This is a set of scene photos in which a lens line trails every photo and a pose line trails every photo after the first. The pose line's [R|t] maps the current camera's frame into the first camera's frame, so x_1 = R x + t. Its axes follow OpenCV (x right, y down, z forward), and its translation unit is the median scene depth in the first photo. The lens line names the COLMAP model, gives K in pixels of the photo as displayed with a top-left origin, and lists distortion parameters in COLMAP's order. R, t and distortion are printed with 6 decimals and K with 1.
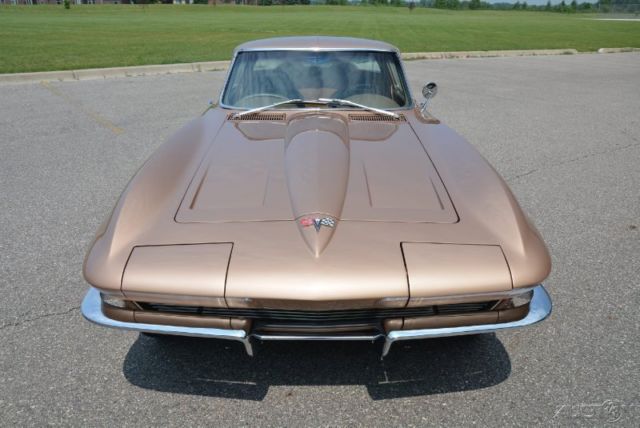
lens RADIAL K [[506.2, 0, 321.4], [0, 506.2, 232.7], [0, 0, 1]] dist [-0.120397, 0.114863]
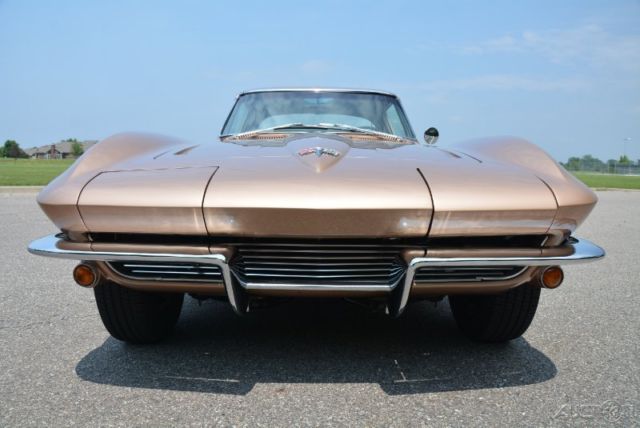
lens RADIAL K [[503.9, 0, 321.8], [0, 503.9, 214.4], [0, 0, 1]] dist [-0.143471, 0.111761]
pose [[0.999989, 0.004270, 0.001966, -0.003084], [-0.003589, 0.963568, -0.267440, 0.268139], [-0.003036, 0.267430, 0.963573, 0.185918]]
